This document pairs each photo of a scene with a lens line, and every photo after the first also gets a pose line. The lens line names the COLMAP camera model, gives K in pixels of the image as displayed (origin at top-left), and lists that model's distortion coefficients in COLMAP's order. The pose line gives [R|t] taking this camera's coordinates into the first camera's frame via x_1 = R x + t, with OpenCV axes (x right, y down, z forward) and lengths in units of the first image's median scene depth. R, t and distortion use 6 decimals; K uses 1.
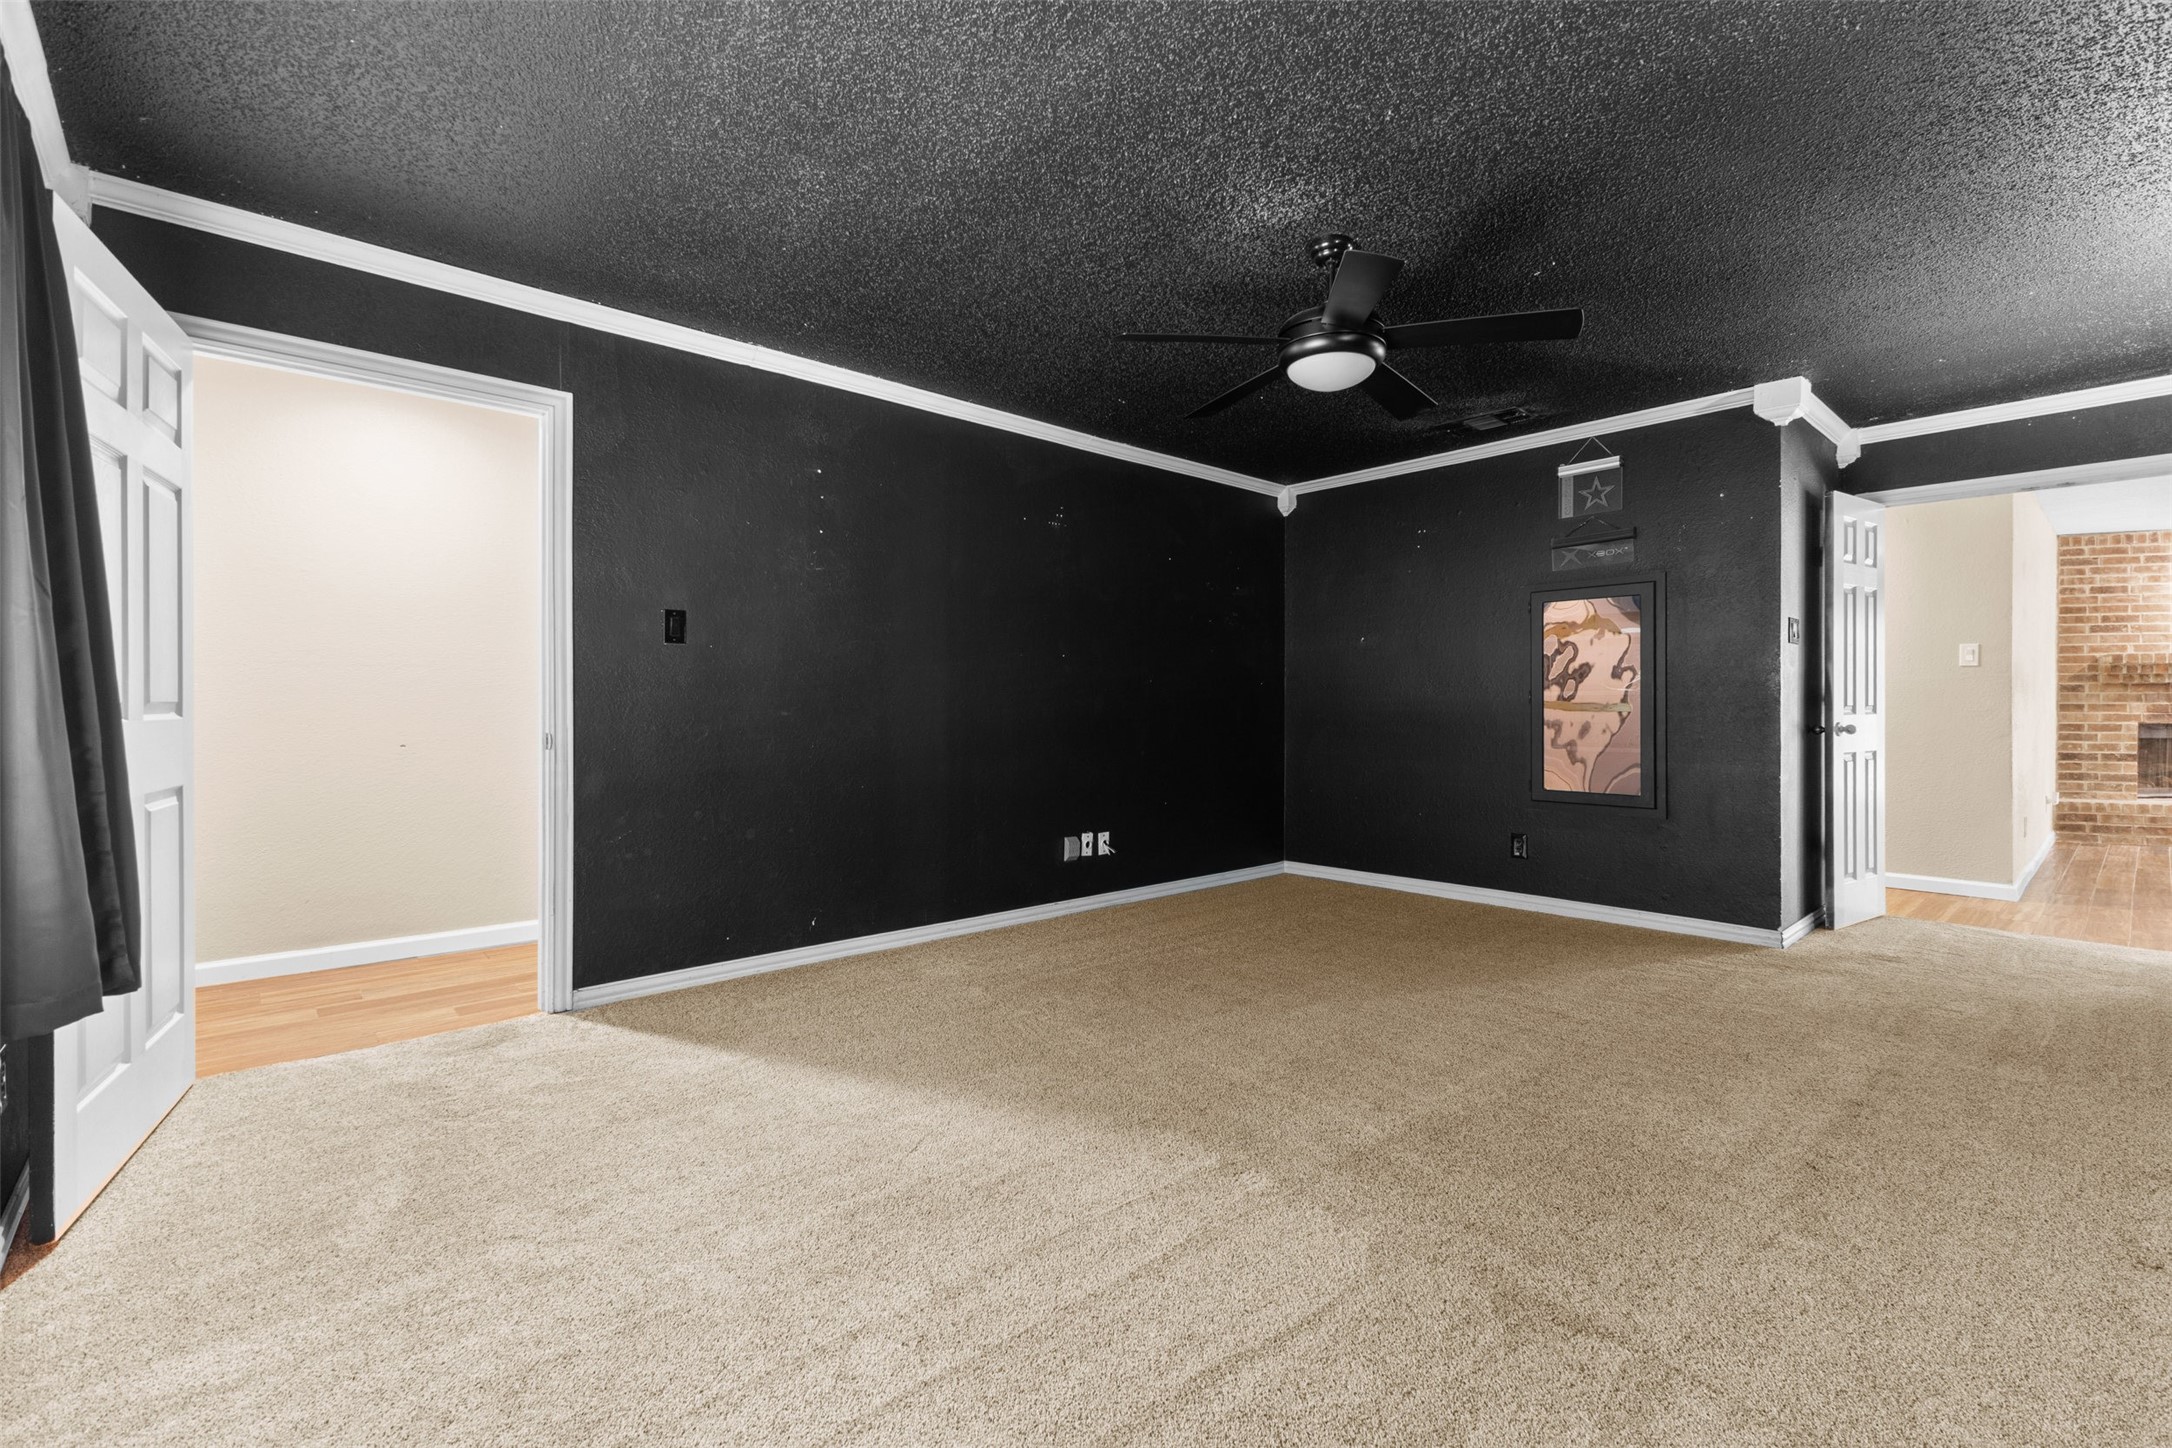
lens RADIAL K [[916.7, 0, 1089.6], [0, 916.7, 695.8], [0, 0, 1]] dist [0.000848, -0.000423]
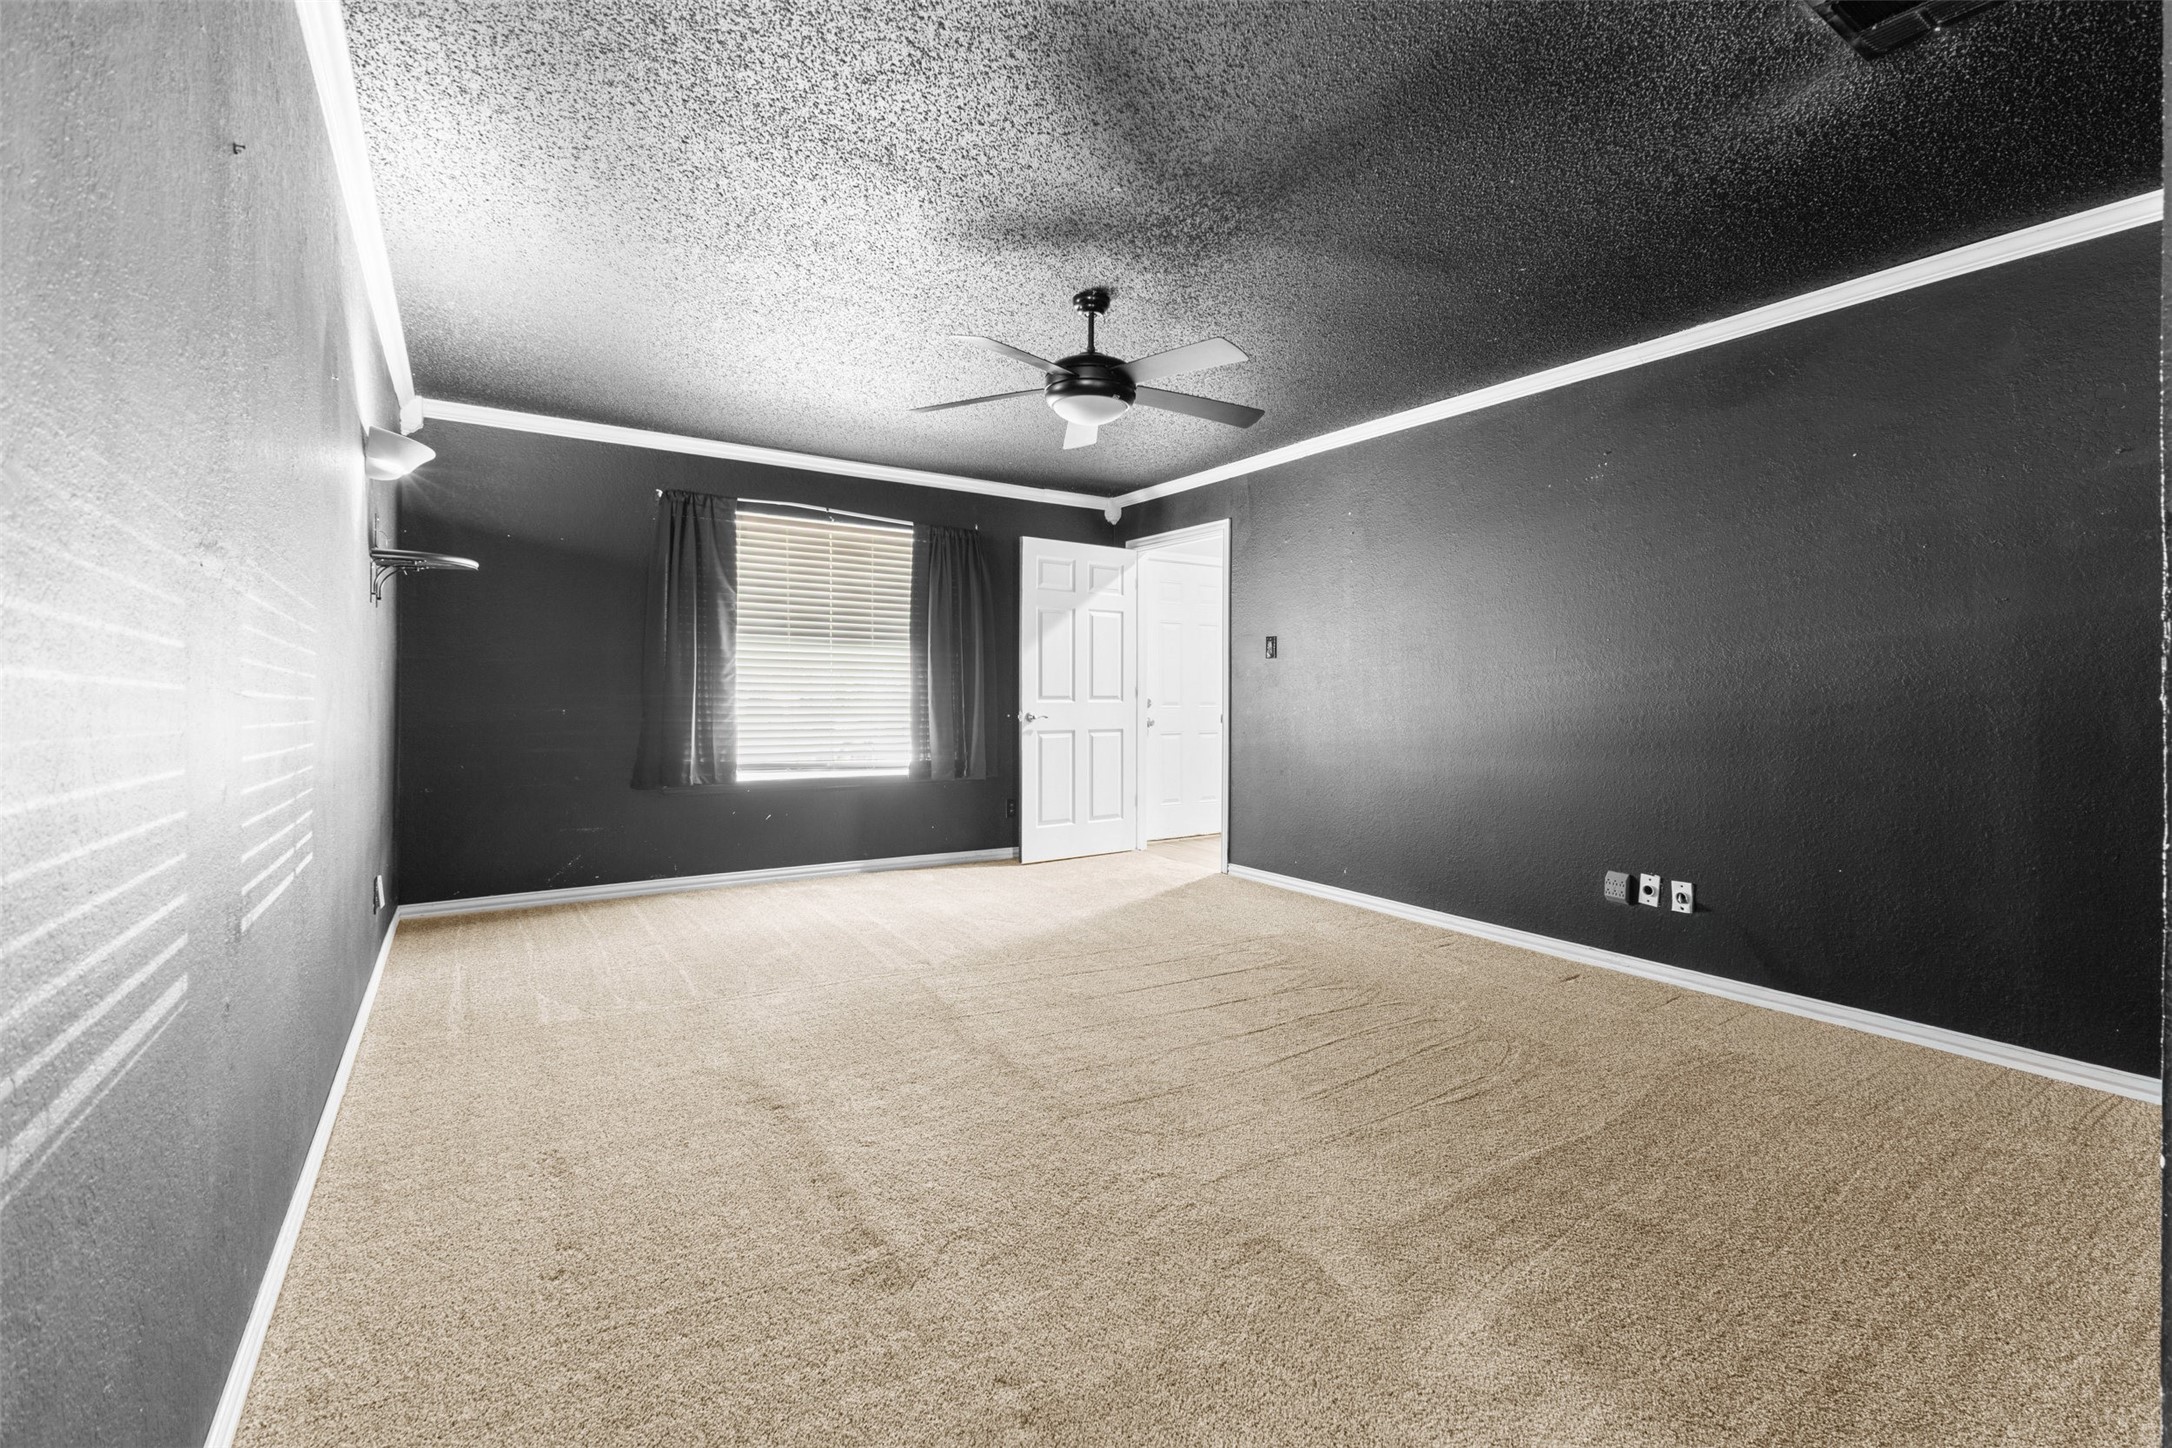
lens RADIAL K [[916.7, 0, 1089.6], [0, 916.7, 695.8], [0, 0, 1]] dist [0.000848, -0.000423]
pose [[-0.133963, -0.001836, -0.990985, 0.804063], [0.002250, 0.999995, -0.002157, 0.006428], [0.990984, -0.002518, -0.133958, 0.664856]]
